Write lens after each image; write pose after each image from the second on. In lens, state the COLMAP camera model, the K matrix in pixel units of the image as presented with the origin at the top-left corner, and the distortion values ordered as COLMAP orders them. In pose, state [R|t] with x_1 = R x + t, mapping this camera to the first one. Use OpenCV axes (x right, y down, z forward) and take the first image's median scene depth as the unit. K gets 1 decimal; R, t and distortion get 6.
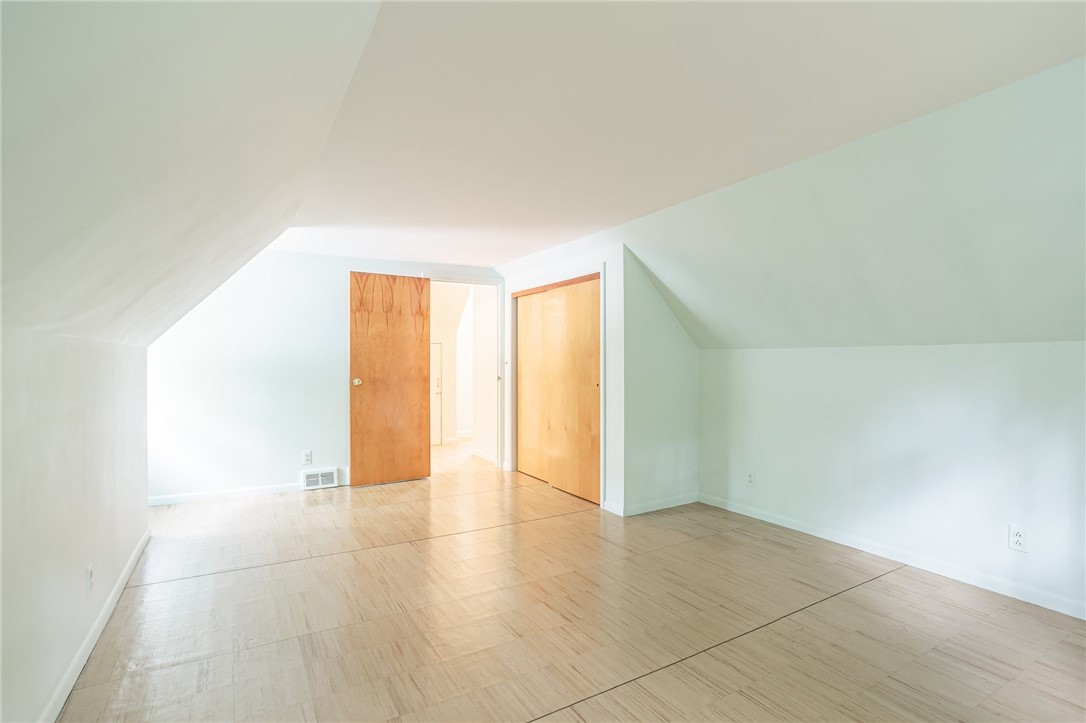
lens RADIAL K [[534.7, 0, 539.6], [0, 534.7, 350.1], [0, 0, 1]] dist [-0.051045, 0.032913]
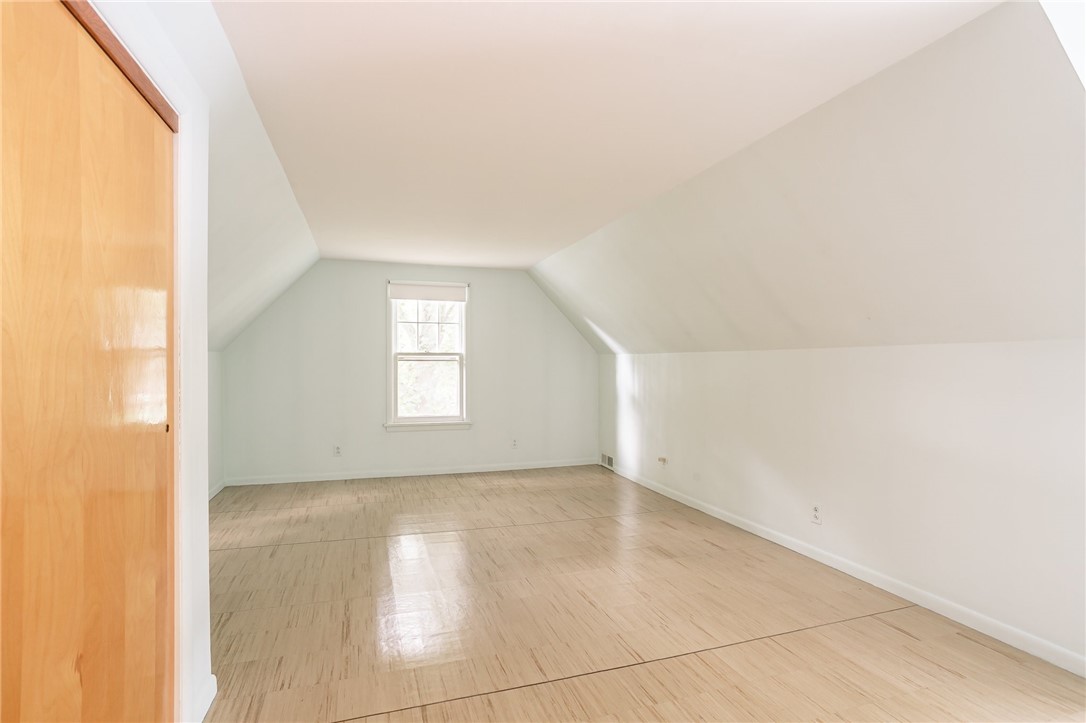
lens RADIAL K [[541.6, 0, 571.2], [0, 541.6, 362.9], [0, 0, 1]] dist [-0.050920, 0.034511]
pose [[-0.988985, -0.004741, 0.147942, -0.261122], [-0.008305, 0.999690, -0.023487, 0.036811], [-0.147785, -0.024457, -0.988717, 1.689546]]
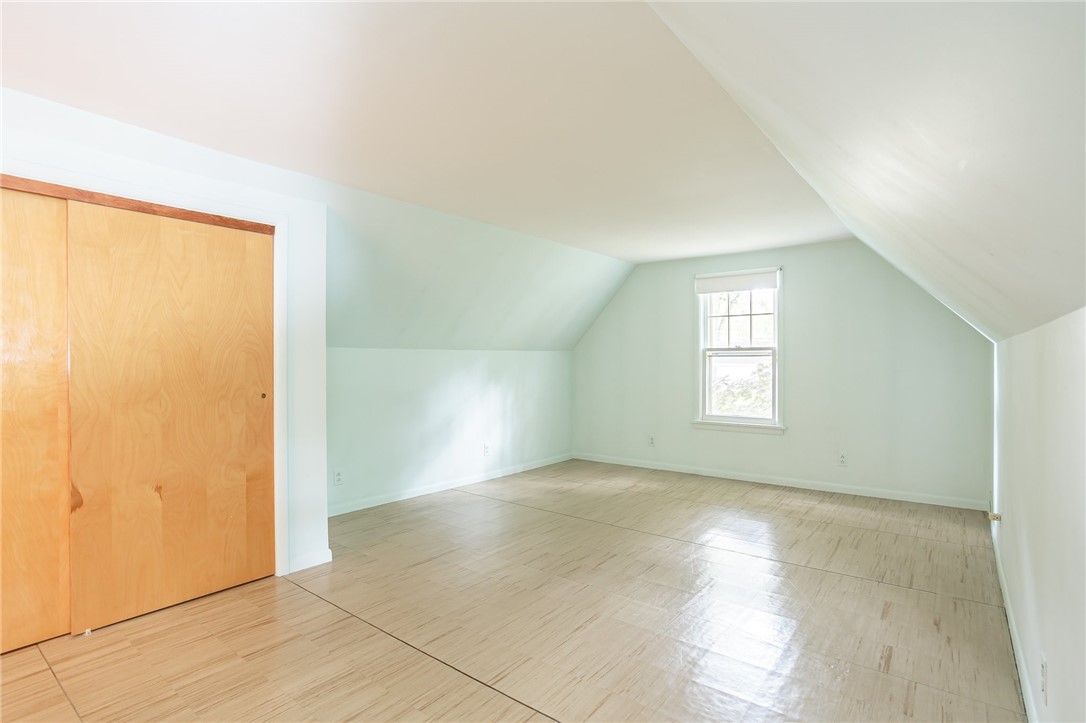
lens RADIAL K [[555.9, 0, 543.0], [0, 555.9, 361.5], [0, 0, 1]] dist [-0.084965, 0.054520]
pose [[-0.383788, -0.003357, 0.923415, -0.818717], [-0.019038, 0.999810, -0.004277, 0.026400], [-0.923225, -0.019222, -0.383778, 1.219365]]
